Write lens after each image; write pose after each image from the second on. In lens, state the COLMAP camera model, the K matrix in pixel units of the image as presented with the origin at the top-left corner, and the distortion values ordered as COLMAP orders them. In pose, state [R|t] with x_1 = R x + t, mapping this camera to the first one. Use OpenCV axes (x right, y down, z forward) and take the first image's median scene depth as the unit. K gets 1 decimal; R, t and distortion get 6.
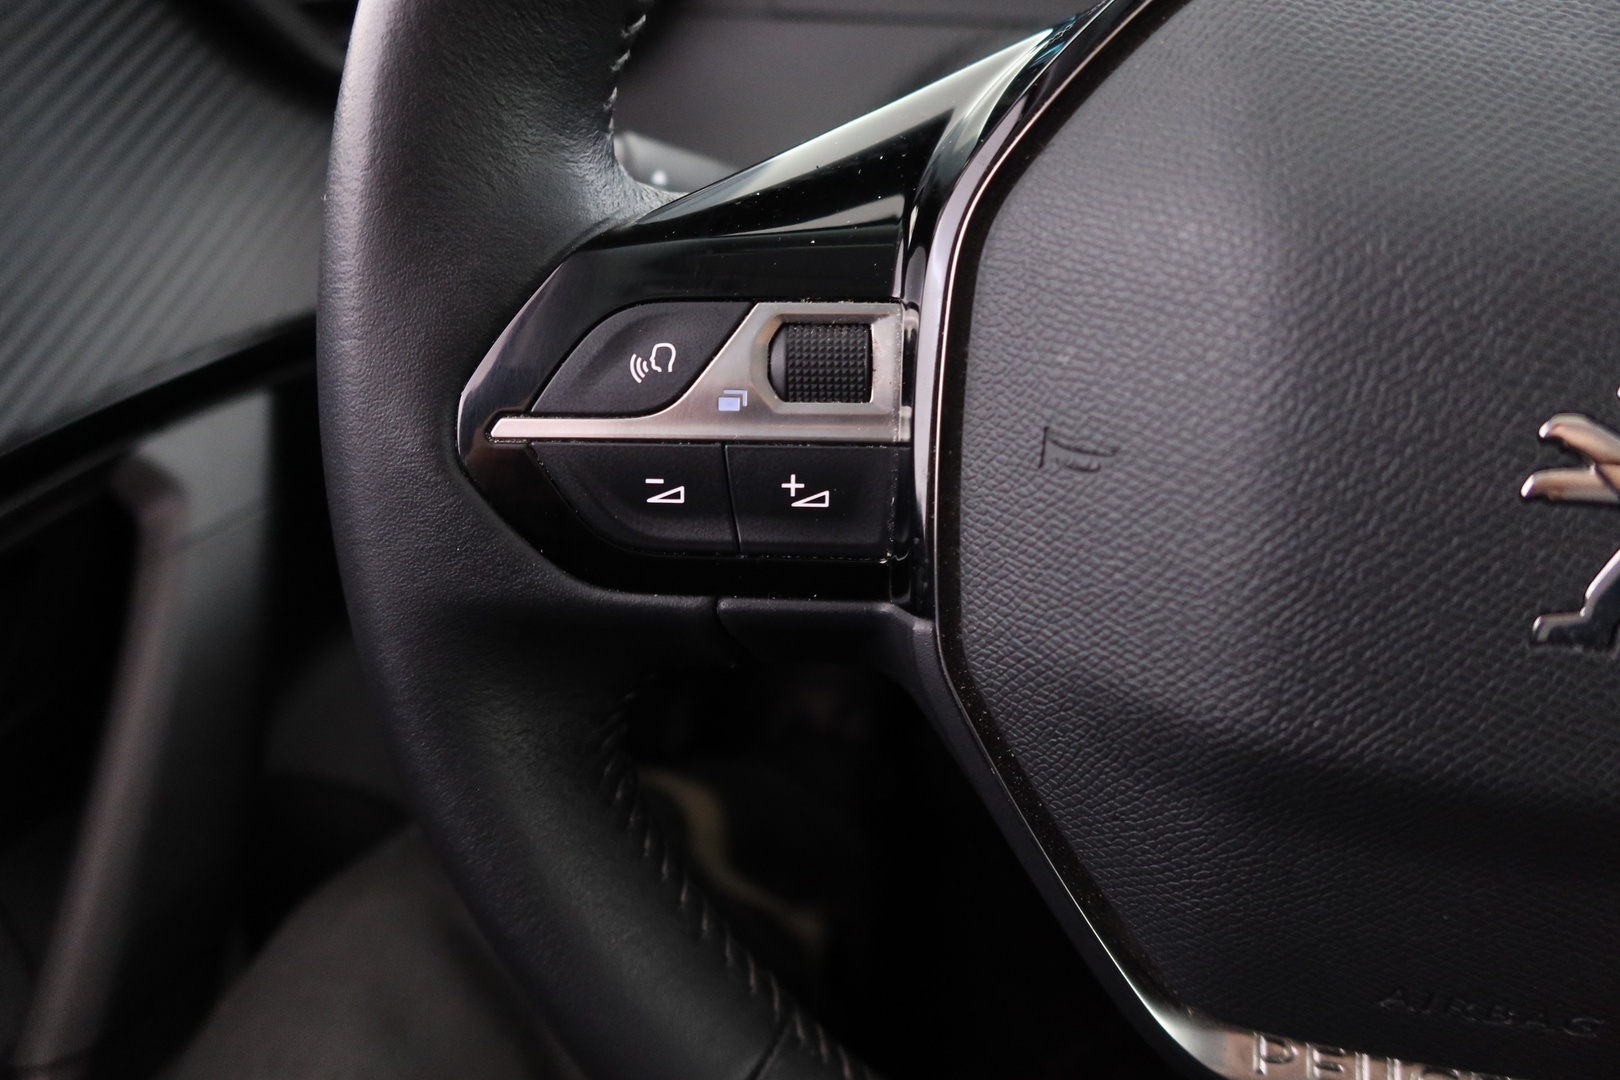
lens RADIAL K [[1102.8, 0, 810.0], [0, 1102.8, 540.0], [0, 0, 1]] dist [-0.007941, -0.002136]
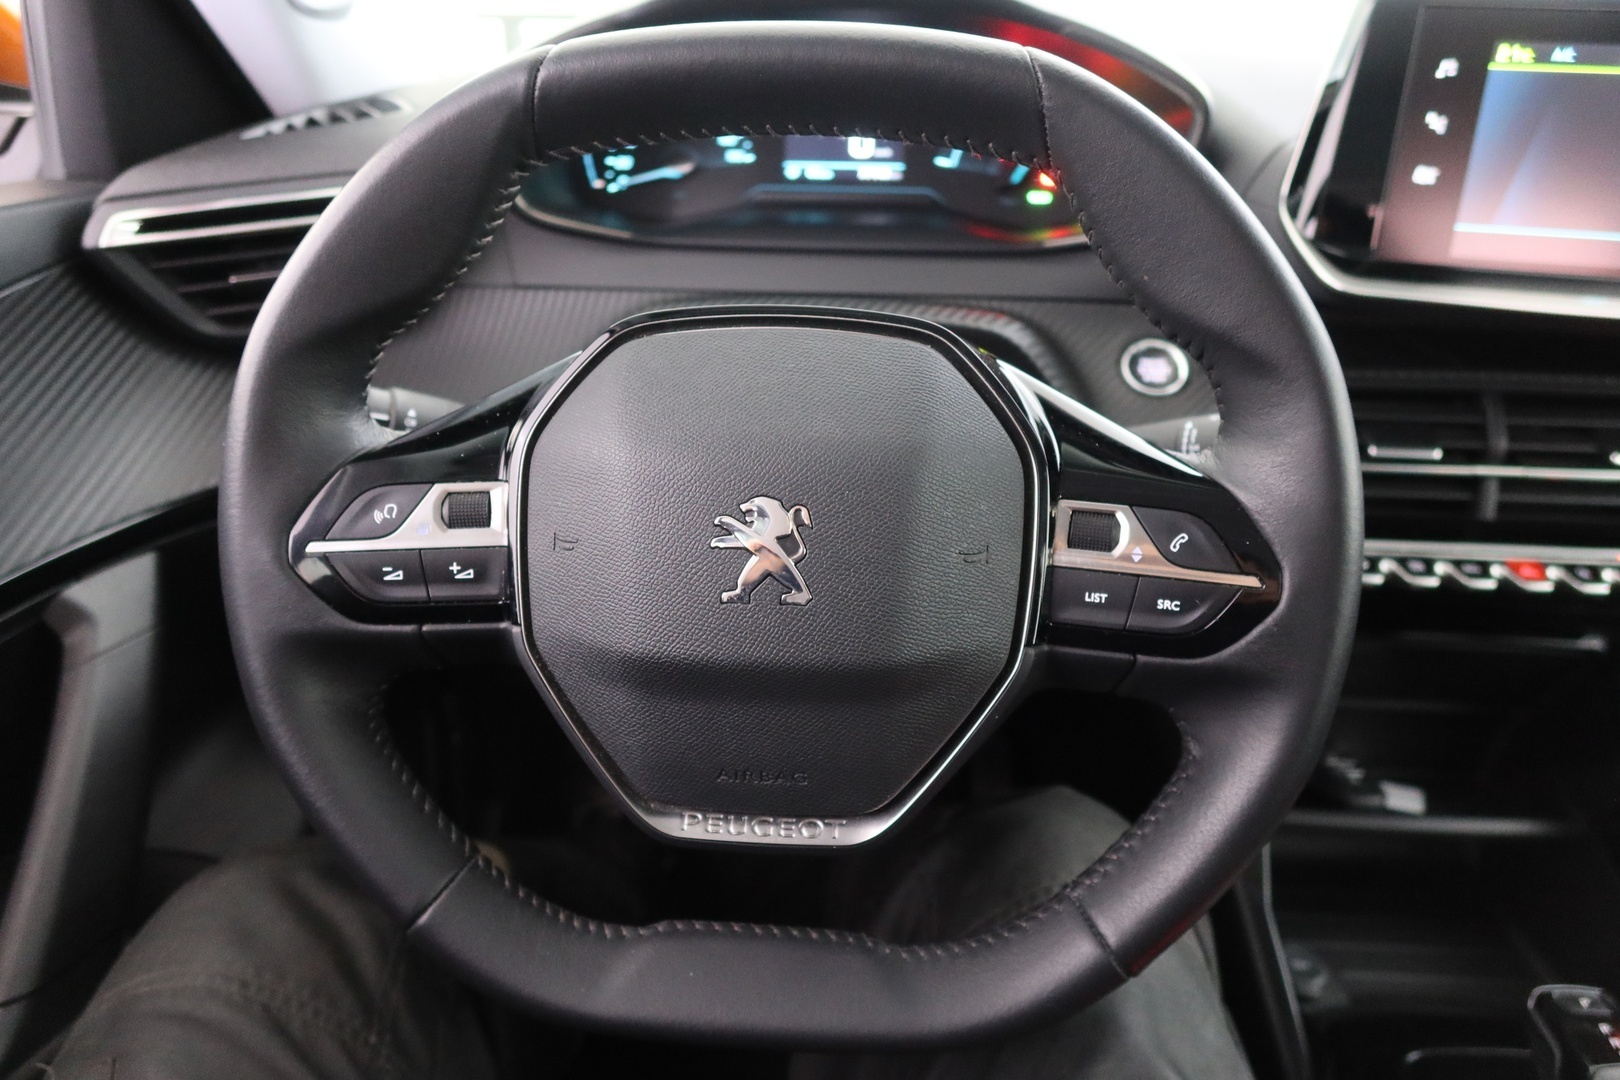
lens RADIAL K [[1102.8, 0, 810.0], [0, 1102.8, 540.0], [0, 0, 1]] dist [-0.007941, -0.002136]
pose [[0.990855, -0.045577, 0.126999, 0.392734], [0.063092, 0.988490, -0.137505, 0.230953], [-0.119270, 0.144261, 0.982326, -1.165489]]
